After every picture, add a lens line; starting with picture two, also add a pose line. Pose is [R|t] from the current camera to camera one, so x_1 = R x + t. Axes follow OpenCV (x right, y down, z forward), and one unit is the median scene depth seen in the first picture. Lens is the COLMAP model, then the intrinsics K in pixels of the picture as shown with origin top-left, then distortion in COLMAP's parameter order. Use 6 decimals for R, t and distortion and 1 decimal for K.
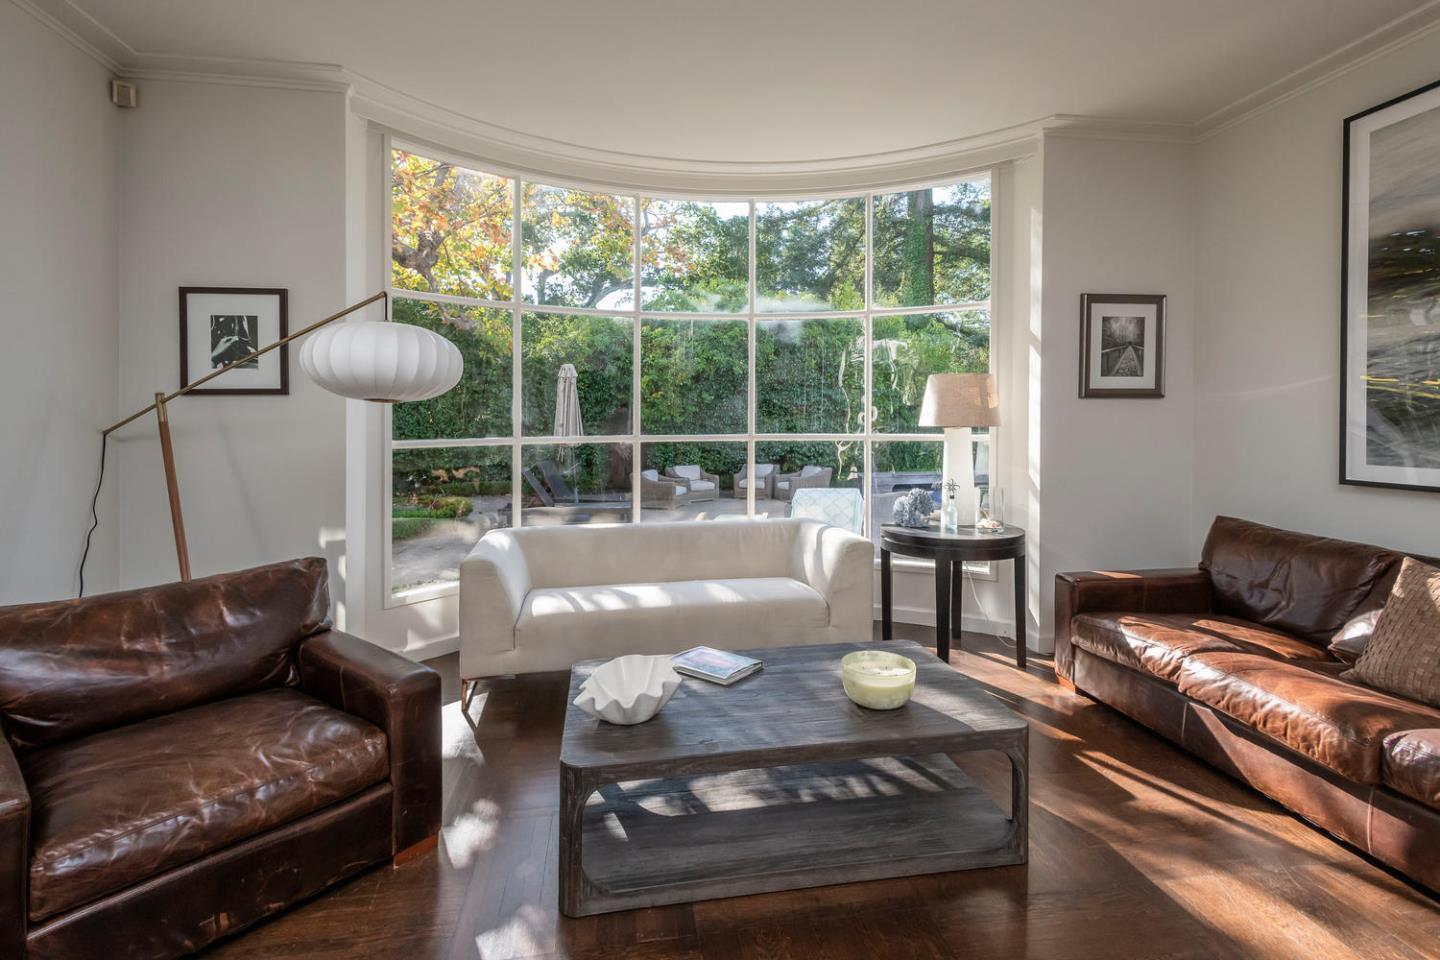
lens RADIAL K [[682.8, 0, 712.0], [0, 682.8, 422.0], [0, 0, 1]] dist [-0.000132, -0.000155]
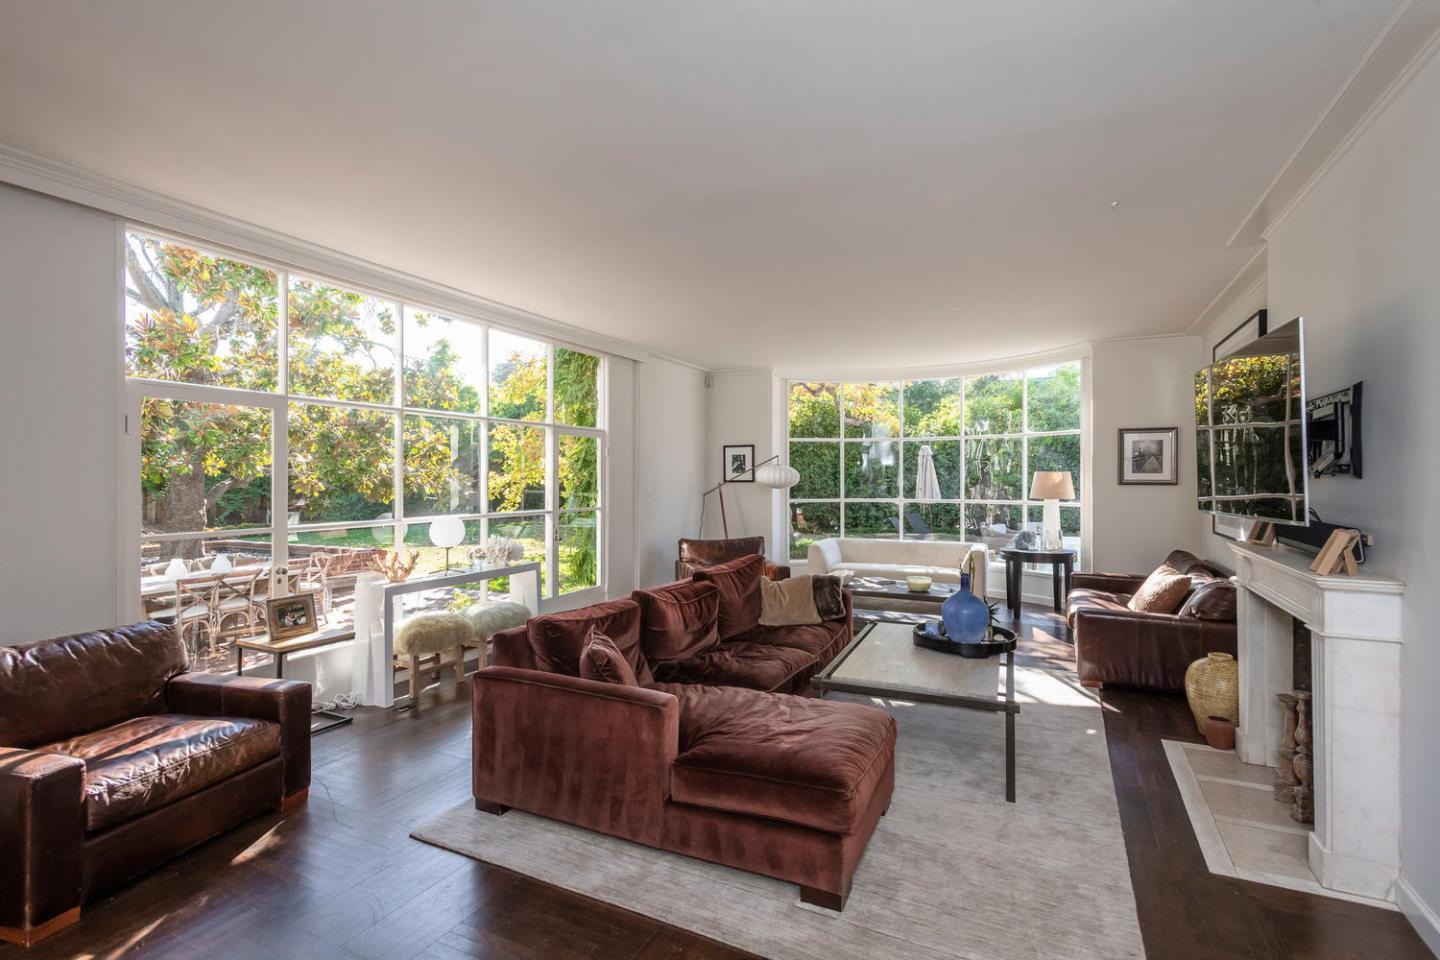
lens RADIAL K [[682.8, 0, 719.7], [0, 682.8, 476.0], [0, 0, 1]] dist [-0.000132, -0.000155]
pose [[0.817792, 0.005453, -0.575489, 0.888616], [-0.008796, 0.999957, -0.003024, -0.055492], [0.575447, 0.007535, 0.817804, -1.393812]]
